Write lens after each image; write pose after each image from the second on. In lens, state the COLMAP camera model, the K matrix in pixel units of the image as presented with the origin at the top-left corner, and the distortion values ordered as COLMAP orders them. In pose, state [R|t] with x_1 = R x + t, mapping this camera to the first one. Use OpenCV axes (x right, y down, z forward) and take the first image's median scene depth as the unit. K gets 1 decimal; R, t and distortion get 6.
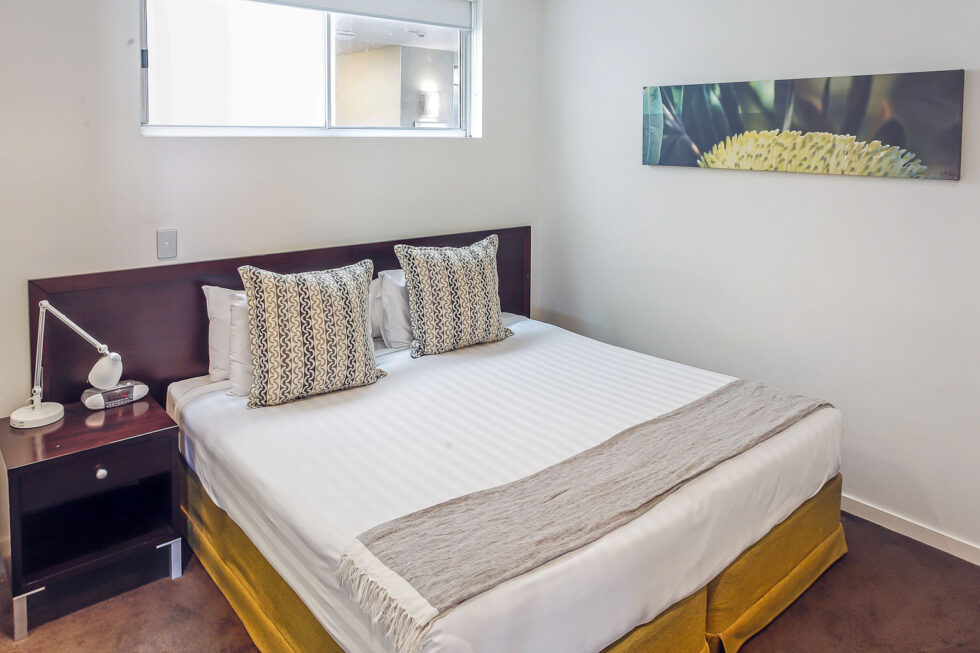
lens RADIAL K [[723.1, 0, 489.8], [0, 723.1, 327.0], [0, 0, 1]] dist [0.034430, 0.003476]
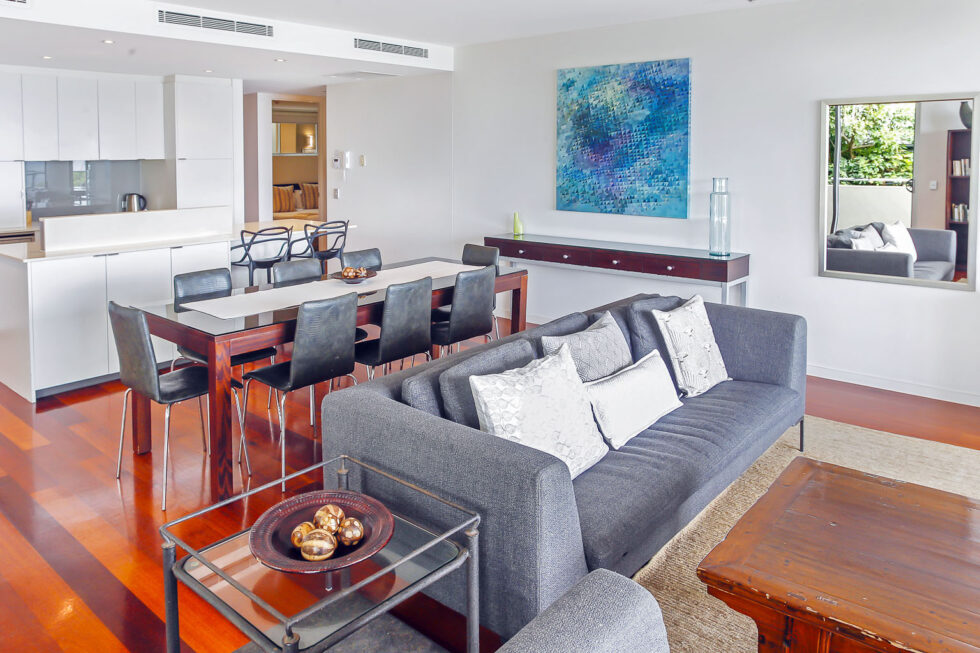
lens RADIAL K [[732.8, 0, 490.2], [0, 732.8, 329.6], [0, 0, 1]] dist [0.001989, 0.000591]
pose [[0.988180, -0.004511, 0.153234, 0.283920], [0.007522, 0.999790, -0.019081, 0.765669], [-0.153116, 0.020008, 0.988006, -3.089403]]
